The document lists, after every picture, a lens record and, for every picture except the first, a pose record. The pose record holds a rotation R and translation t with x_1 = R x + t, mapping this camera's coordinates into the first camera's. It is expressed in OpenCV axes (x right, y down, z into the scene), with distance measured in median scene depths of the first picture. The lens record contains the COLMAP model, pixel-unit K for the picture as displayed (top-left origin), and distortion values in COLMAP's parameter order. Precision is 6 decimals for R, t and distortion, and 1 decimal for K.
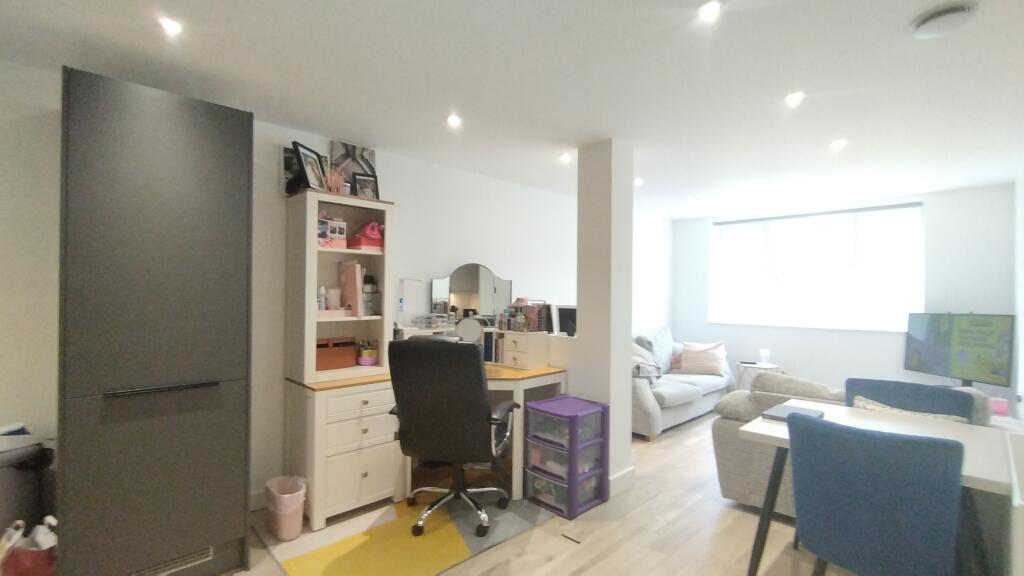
lens RADIAL K [[465.8, 0, 512.0], [0, 465.8, 288.0], [0, 0, 1]] dist [-0.002851, -0.000269]
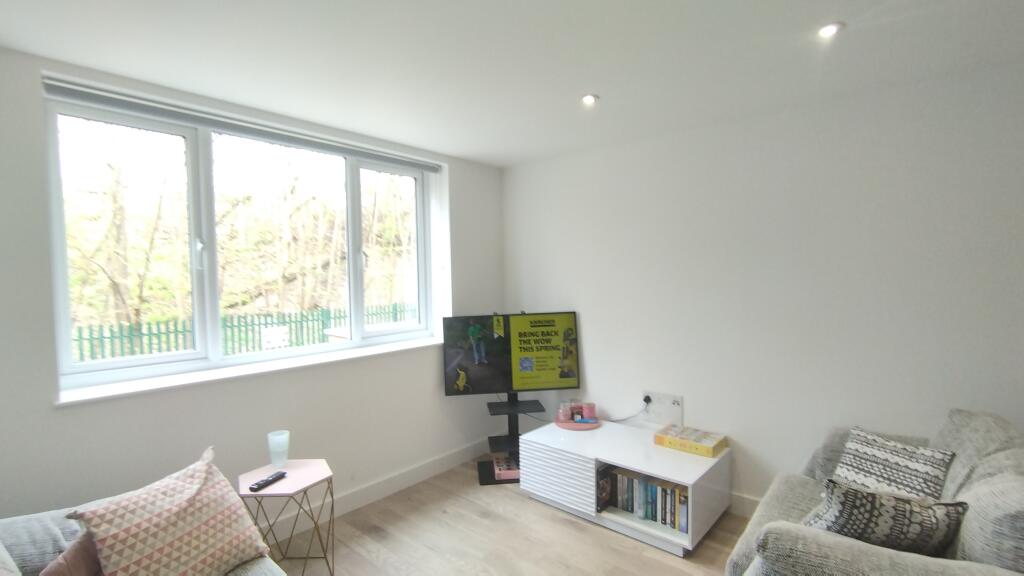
lens RADIAL K [[465.8, 0, 512.0], [0, 465.8, 288.0], [0, 0, 1]] dist [-0.002851, -0.000269]
pose [[-0.071890, -0.035500, 0.996781, 0.129791], [0.006583, 0.999328, 0.036065, -0.022329], [-0.997391, 0.009154, -0.071608, 1.076751]]
